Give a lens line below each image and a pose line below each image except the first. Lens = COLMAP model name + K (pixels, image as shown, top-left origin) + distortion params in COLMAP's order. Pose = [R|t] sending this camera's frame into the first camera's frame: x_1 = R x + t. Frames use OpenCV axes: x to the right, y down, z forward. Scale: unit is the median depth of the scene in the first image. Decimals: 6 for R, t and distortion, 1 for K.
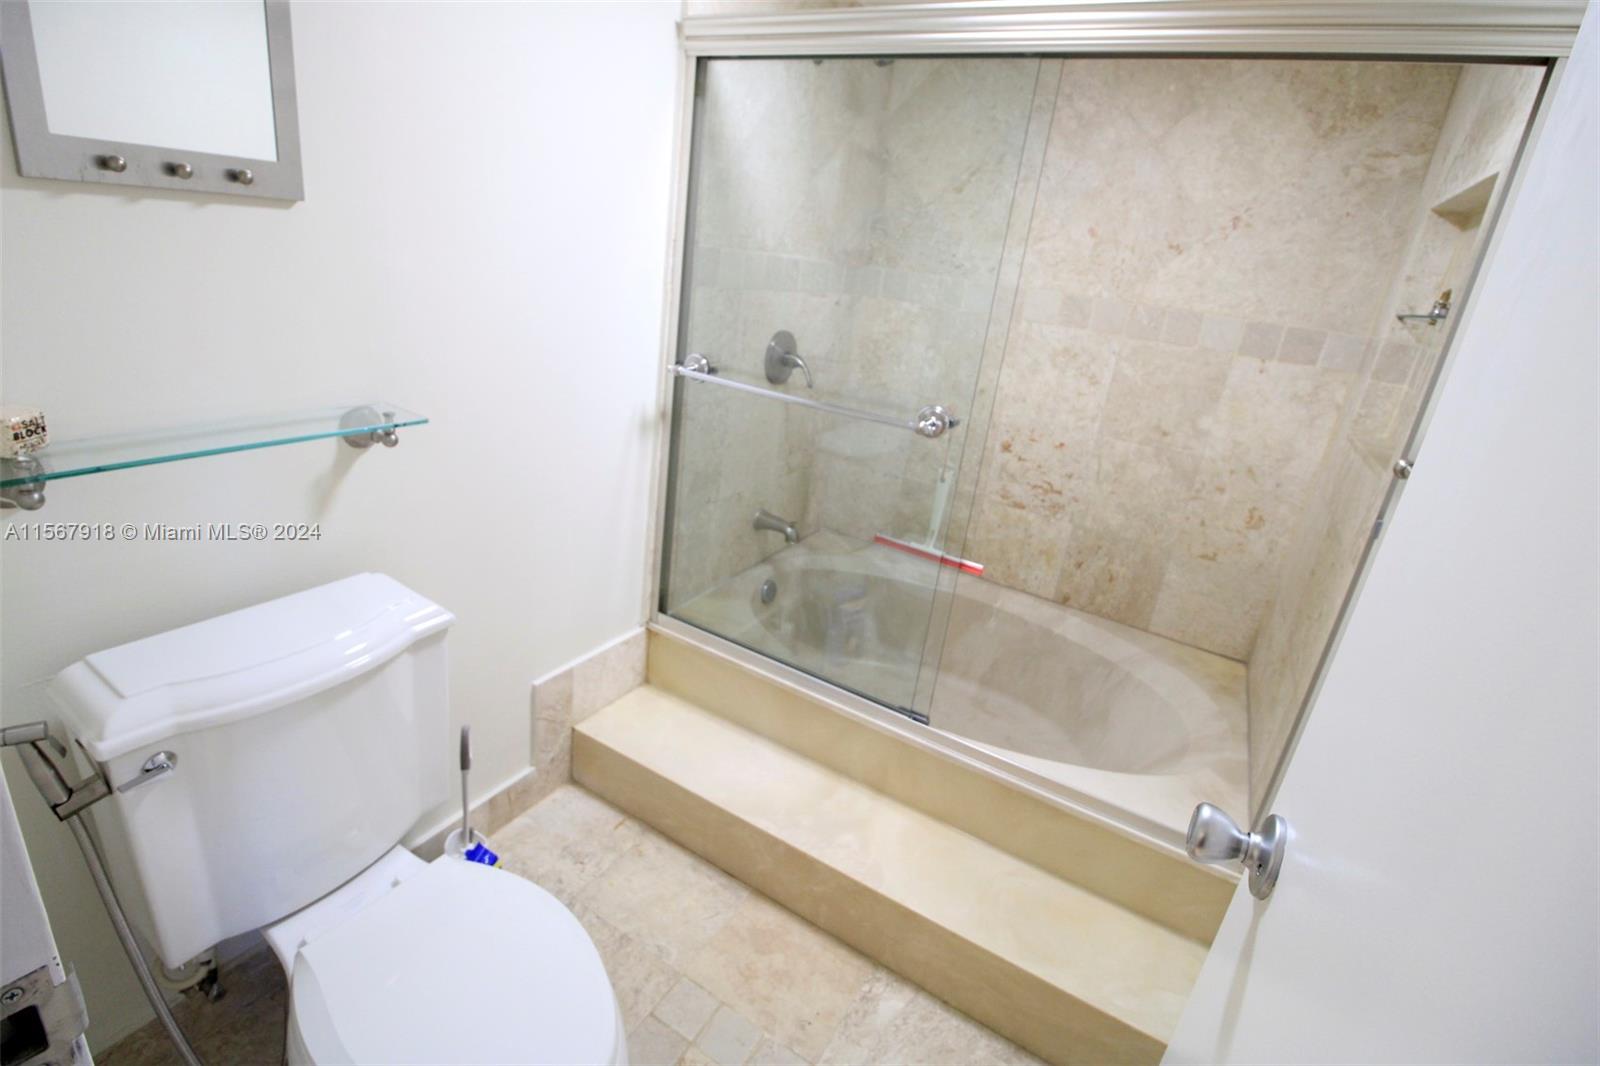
lens RADIAL K [[738.8, 0, 795.6], [0, 738.8, 518.8], [0, 0, 1]] dist [-0.008259, -0.008779]
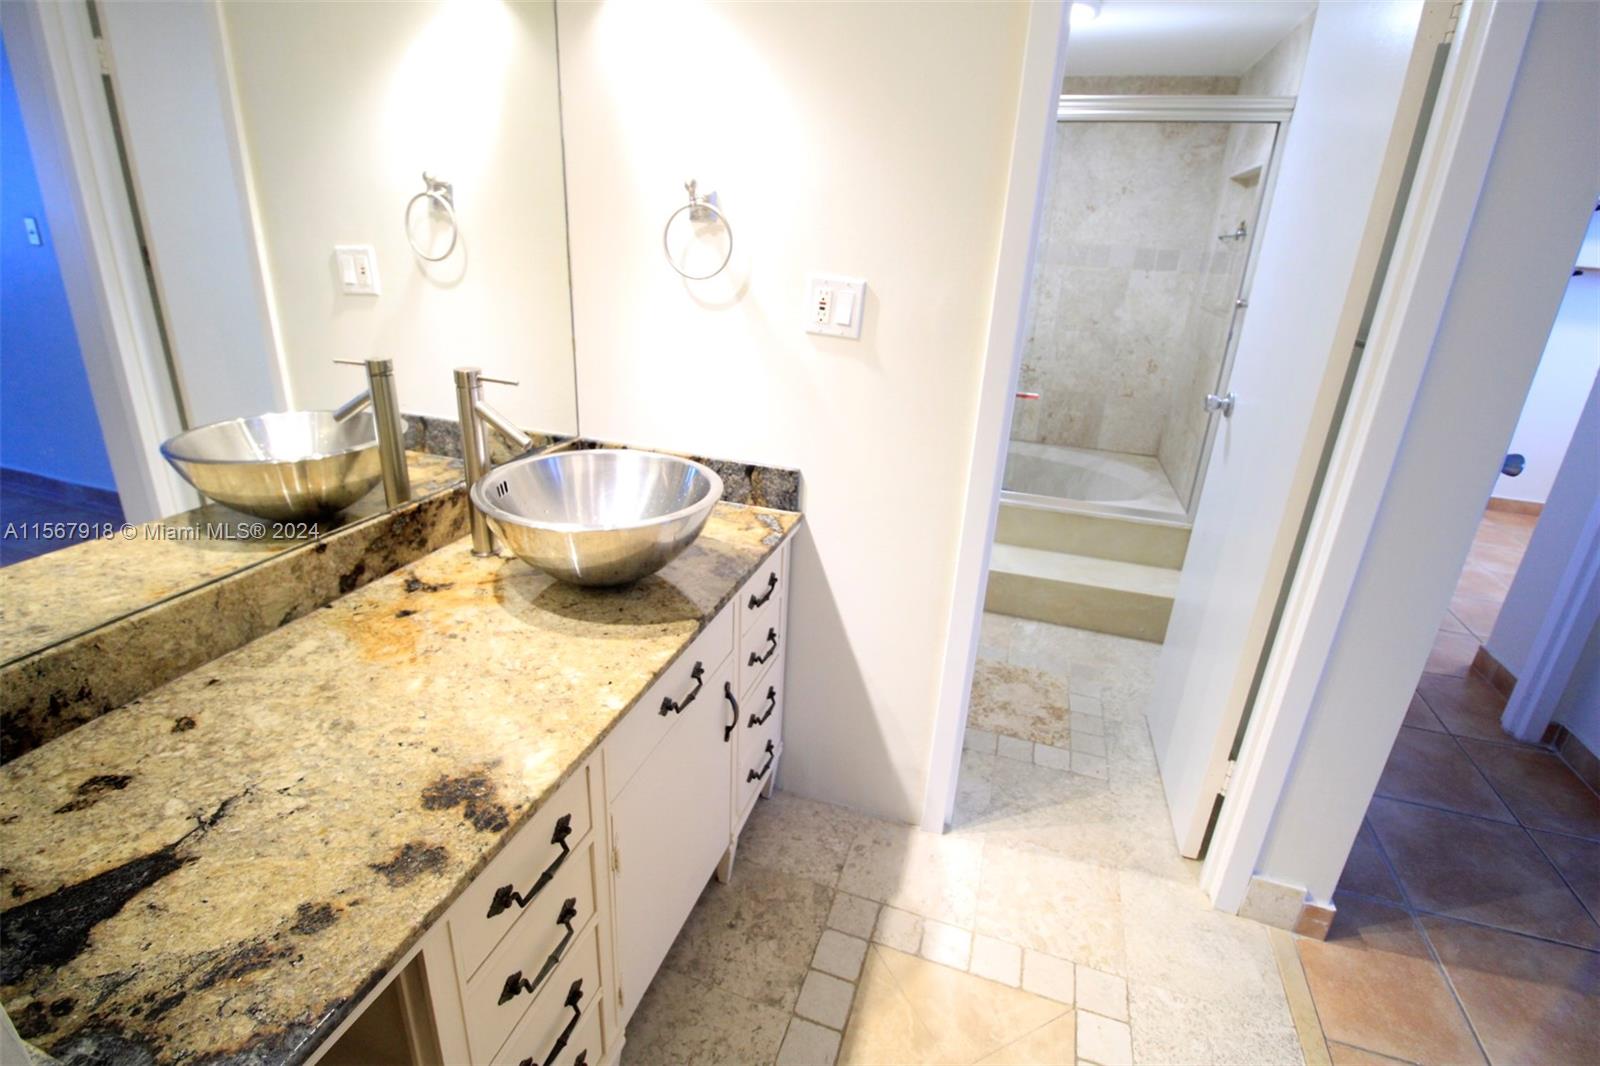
lens RADIAL K [[738.8, 0, 790.1], [0, 738.8, 521.5], [0, 0, 1]] dist [-0.008259, -0.008779]
pose [[0.974001, -0.153914, 0.166228, -0.519011], [0.146950, 0.987697, 0.053490, 0.138864], [-0.172415, -0.027672, 0.984636, -0.526626]]
